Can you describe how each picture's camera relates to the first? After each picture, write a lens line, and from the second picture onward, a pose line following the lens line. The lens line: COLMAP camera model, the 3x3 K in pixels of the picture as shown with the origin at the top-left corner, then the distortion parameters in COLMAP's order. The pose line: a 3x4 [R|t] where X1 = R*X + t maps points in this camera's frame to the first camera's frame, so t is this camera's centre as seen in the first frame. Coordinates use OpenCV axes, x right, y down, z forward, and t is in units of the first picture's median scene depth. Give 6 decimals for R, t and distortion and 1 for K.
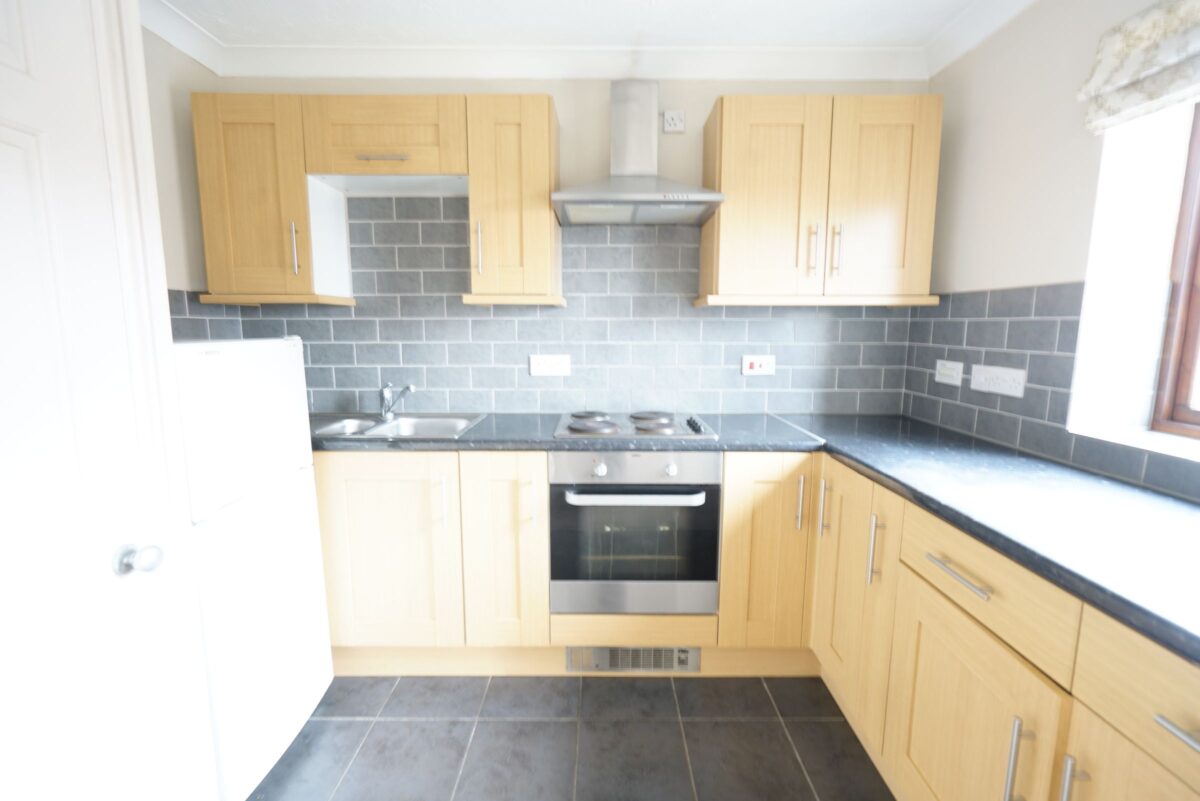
lens RADIAL K [[539.9, 0, 600.0], [0, 539.9, 400.5], [0, 0, 1]] dist [0.001313, 0.000878]
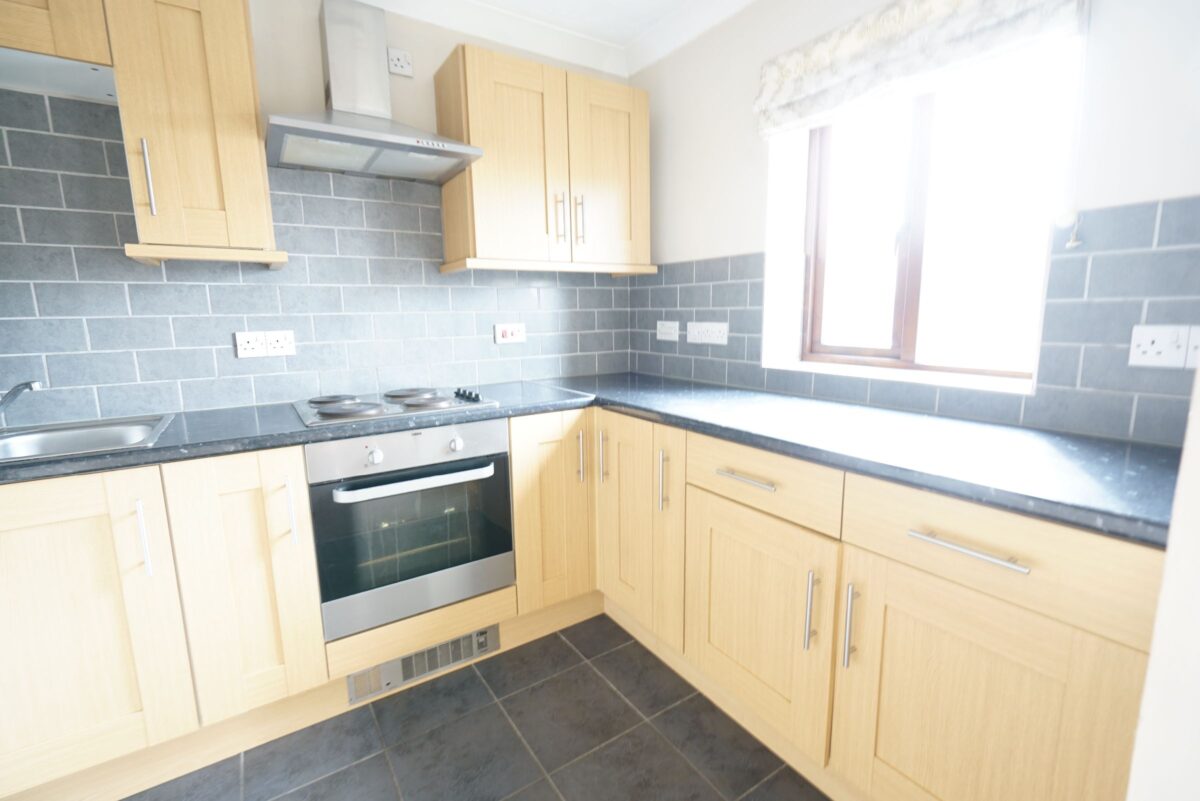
lens RADIAL K [[539.9, 0, 600.0], [0, 539.9, 400.5], [0, 0, 1]] dist [0.001313, 0.000878]
pose [[0.830249, -0.105394, 0.547338, -0.156287], [0.094413, 0.994363, 0.048258, 0.030955], [-0.549339, 0.011609, 0.835519, 0.089111]]
